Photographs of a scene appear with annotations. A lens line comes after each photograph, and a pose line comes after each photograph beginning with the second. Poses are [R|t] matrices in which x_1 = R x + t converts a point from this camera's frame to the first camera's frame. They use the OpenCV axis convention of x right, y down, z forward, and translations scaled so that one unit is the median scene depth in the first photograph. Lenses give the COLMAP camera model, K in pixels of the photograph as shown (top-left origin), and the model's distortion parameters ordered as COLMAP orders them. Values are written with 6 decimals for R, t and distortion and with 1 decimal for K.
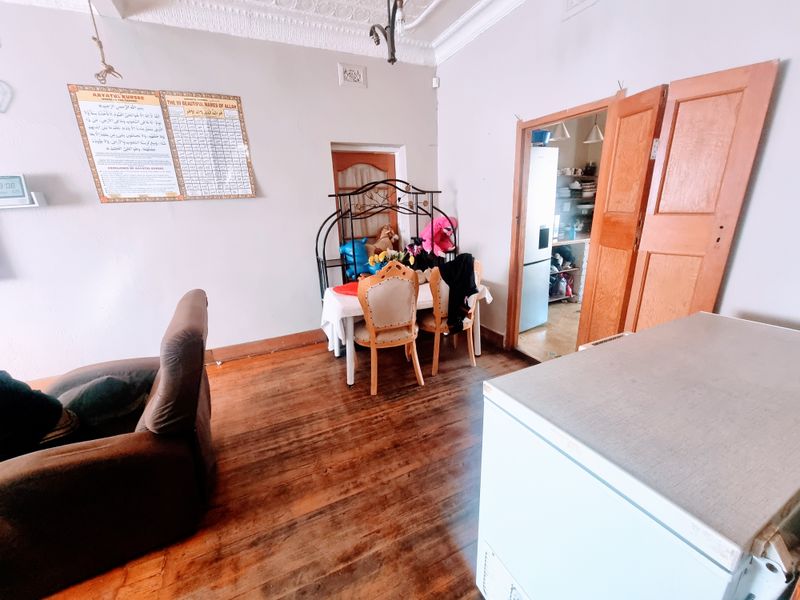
lens RADIAL K [[328.4, 0, 400.0], [0, 328.4, 300.0], [0, 0, 1]] dist [0.002367, 0.000352]
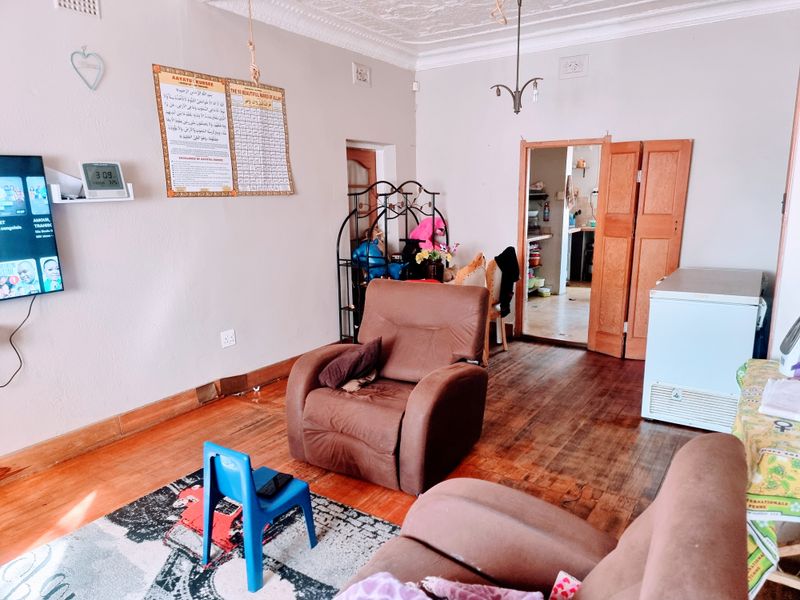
lens RADIAL K [[553.8, 0, 400.0], [0, 553.8, 300.0], [0, 0, 1]] dist [0.052716, -0.000417]
pose [[0.858617, -0.069126, 0.507936, -1.136146], [0.122751, 0.989764, -0.072799, 0.142670], [-0.497704, 0.124856, 0.858313, -0.491018]]
